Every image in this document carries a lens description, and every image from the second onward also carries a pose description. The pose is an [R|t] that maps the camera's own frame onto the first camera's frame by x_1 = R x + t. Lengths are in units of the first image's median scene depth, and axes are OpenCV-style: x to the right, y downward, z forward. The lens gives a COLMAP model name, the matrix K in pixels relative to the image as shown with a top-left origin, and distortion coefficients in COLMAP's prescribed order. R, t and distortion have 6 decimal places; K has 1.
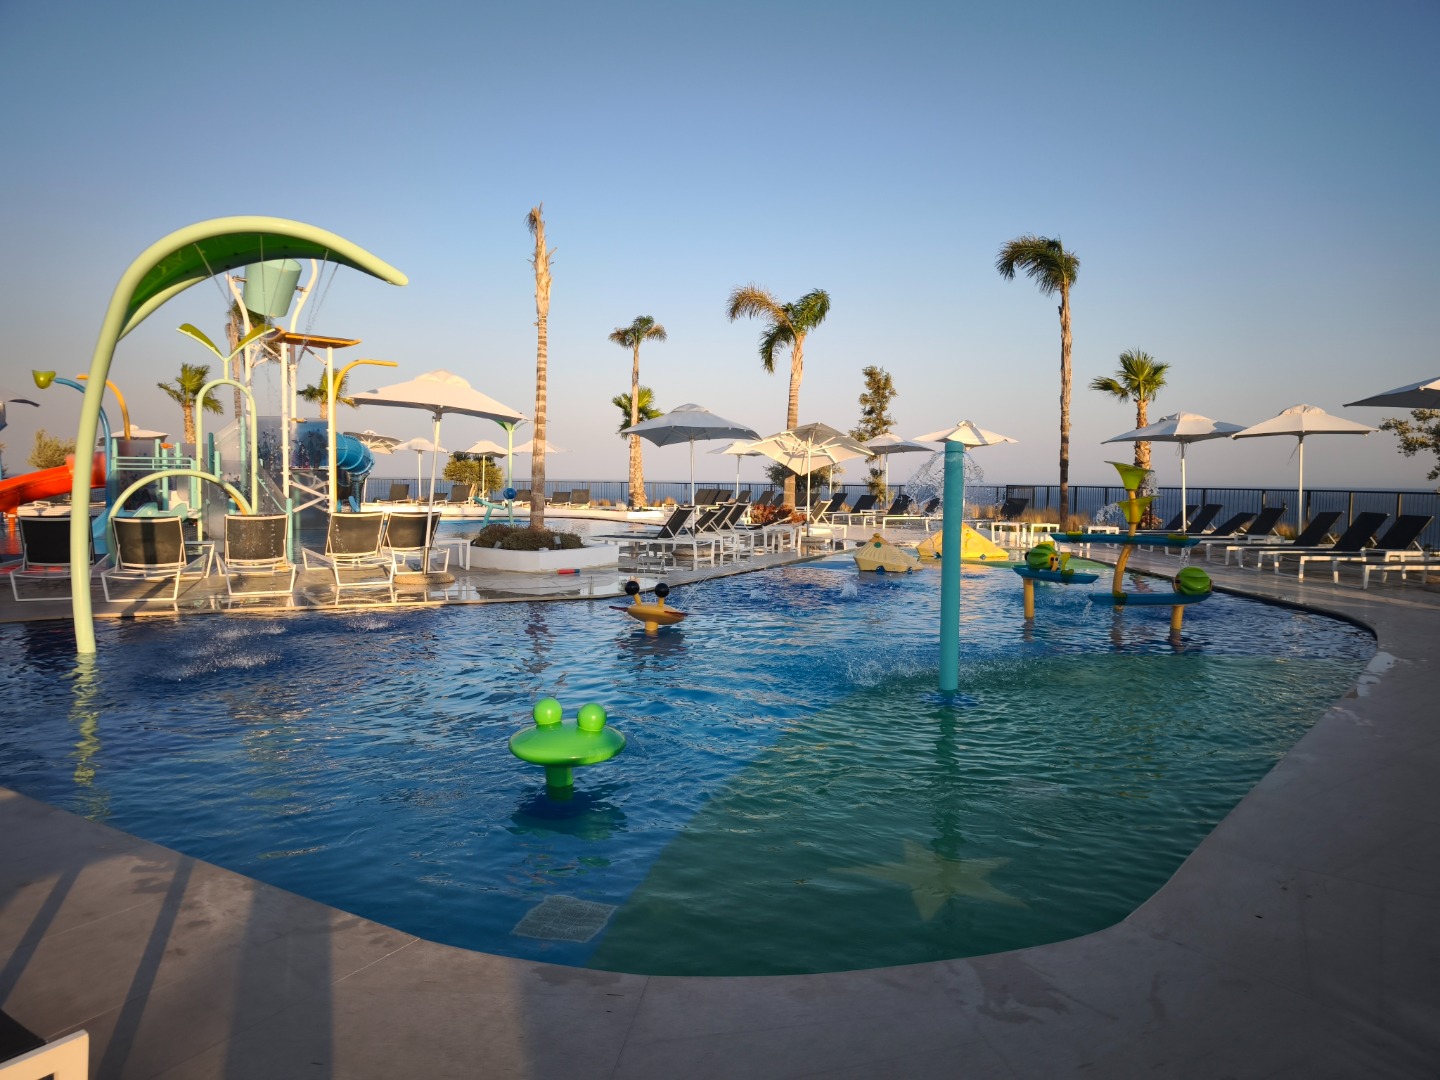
lens RADIAL K [[986.6, 0, 720.0], [0, 986.6, 540.0], [0, 0, 1]] dist [0.053265, -0.058789]
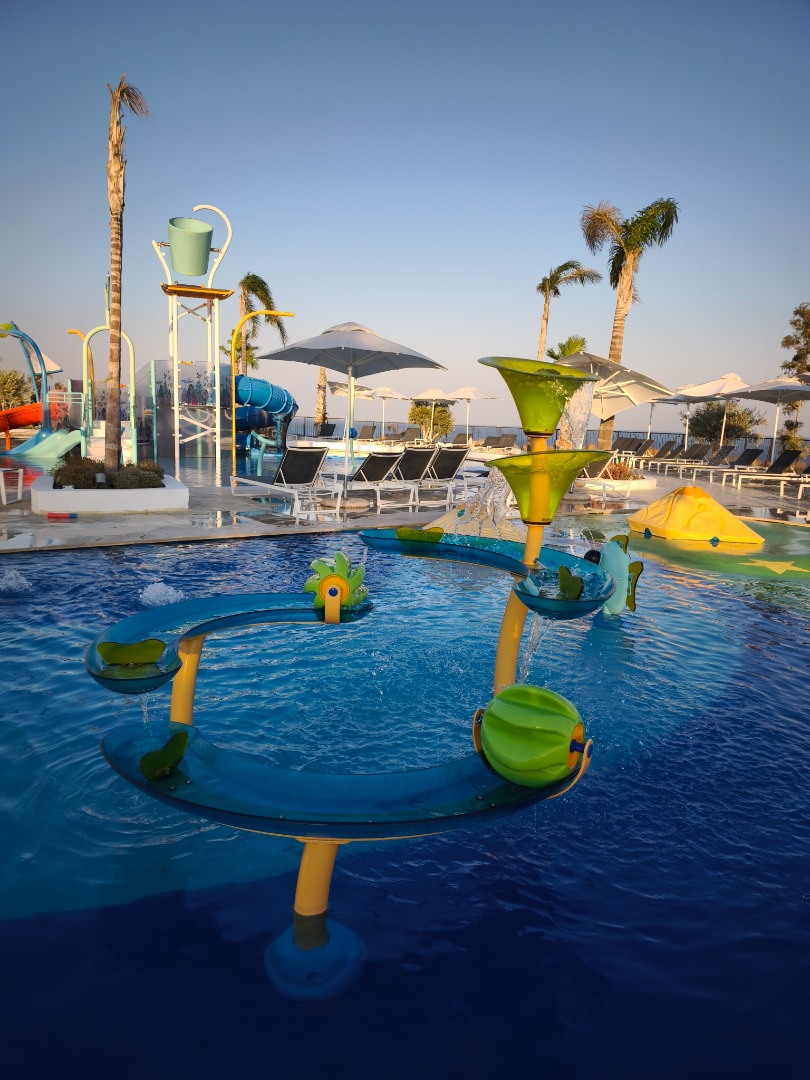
lens RADIAL K [[740.9, 0, 403.3], [0, 740.9, 542.8], [0, 0, 1]] dist [0.026749, -0.038775]
pose [[0.886179, 0.099727, -0.452482, 0.214385], [-0.058810, 0.992874, 0.103650, -0.015418], [0.459595, -0.065242, 0.885729, 0.319215]]
